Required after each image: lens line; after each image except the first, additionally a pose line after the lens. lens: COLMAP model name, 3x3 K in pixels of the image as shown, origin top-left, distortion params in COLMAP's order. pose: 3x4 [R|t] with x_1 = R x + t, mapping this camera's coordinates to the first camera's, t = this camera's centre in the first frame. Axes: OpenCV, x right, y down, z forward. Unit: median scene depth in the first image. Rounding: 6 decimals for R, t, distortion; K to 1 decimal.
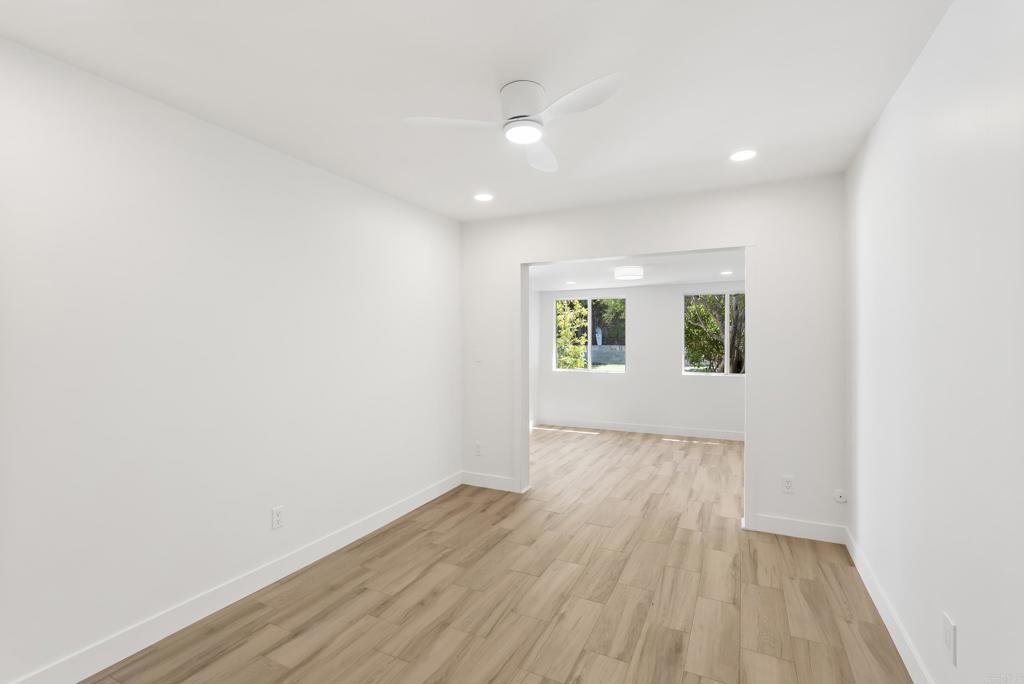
lens RADIAL K [[464.2, 0, 515.5], [0, 464.2, 342.9], [0, 0, 1]] dist [-0.002684, 0.000483]
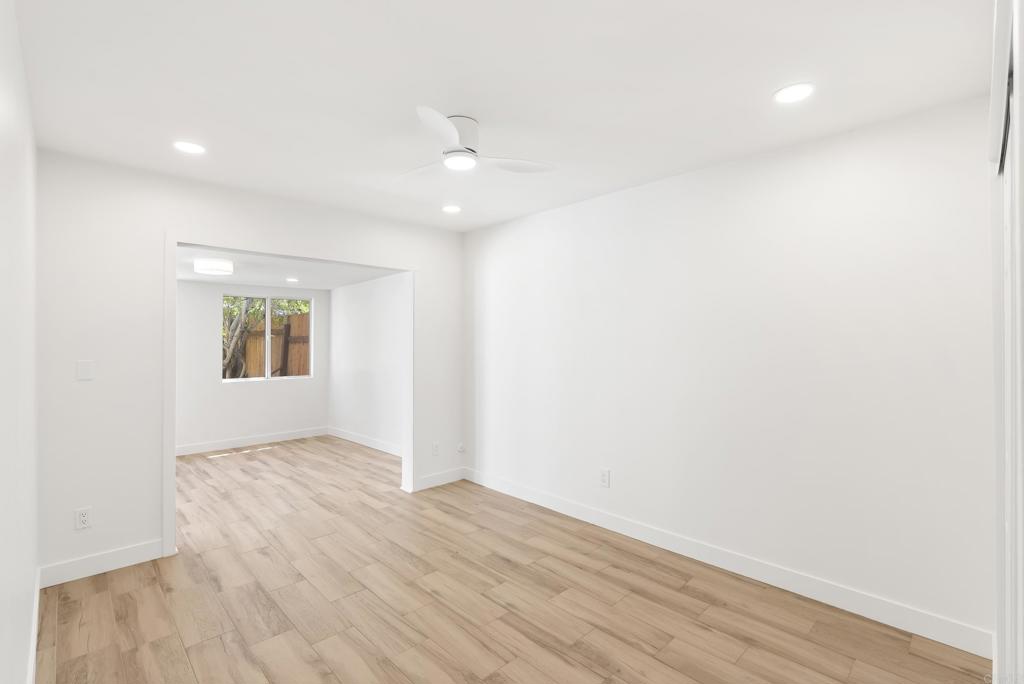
lens RADIAL K [[464.2, 0, 515.5], [0, 464.2, 342.9], [0, 0, 1]] dist [-0.002684, 0.000483]
pose [[0.340765, -0.000910, 0.940148, -0.620549], [0.008691, 0.999960, -0.002183, -0.003376], [-0.940108, 0.008914, 0.340759, 0.305929]]
